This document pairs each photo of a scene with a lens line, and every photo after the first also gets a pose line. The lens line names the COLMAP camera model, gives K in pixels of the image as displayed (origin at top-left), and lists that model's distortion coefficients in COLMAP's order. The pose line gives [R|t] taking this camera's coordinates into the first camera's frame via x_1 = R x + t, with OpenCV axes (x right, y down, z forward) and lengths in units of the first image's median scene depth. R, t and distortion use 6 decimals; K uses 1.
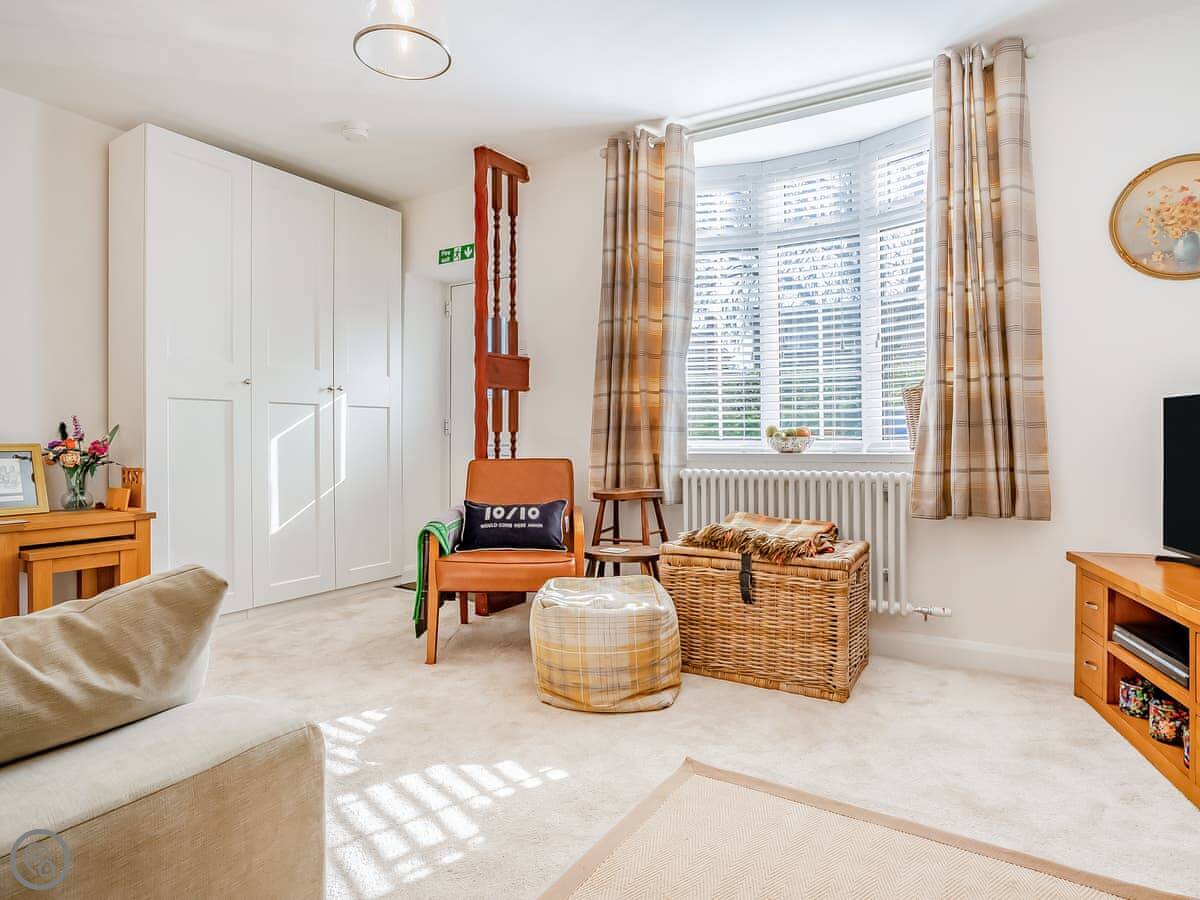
lens RADIAL K [[676.7, 0, 594.1], [0, 676.7, 445.9], [0, 0, 1]] dist [-0.063042, 0.035902]
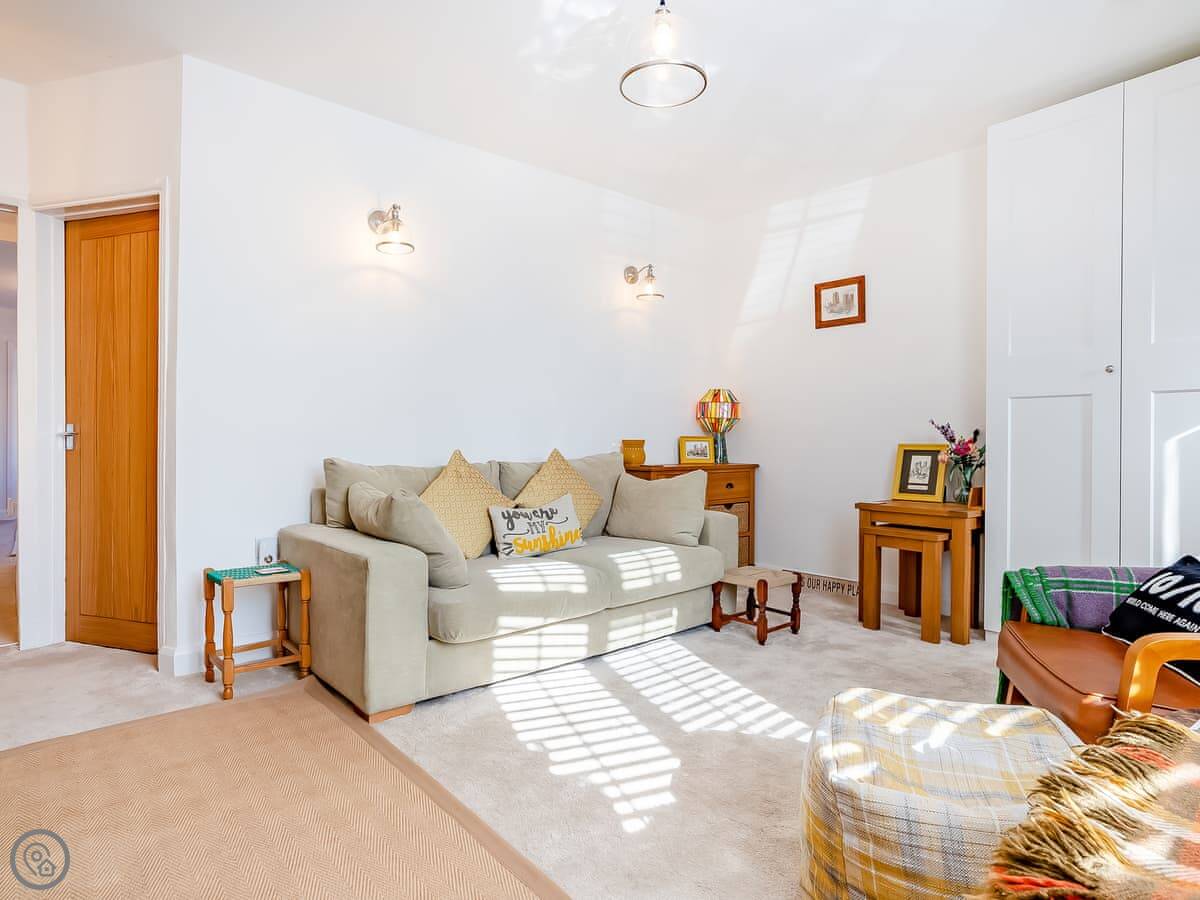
lens RADIAL K [[676.7, 0, 594.1], [0, 676.7, 445.9], [0, 0, 1]] dist [-0.063042, 0.035902]
pose [[-0.323058, 0.007335, -0.946351, 0.667537], [-0.012292, 0.999853, 0.011945, -0.008001], [0.946299, 0.015492, -0.322920, 1.055025]]
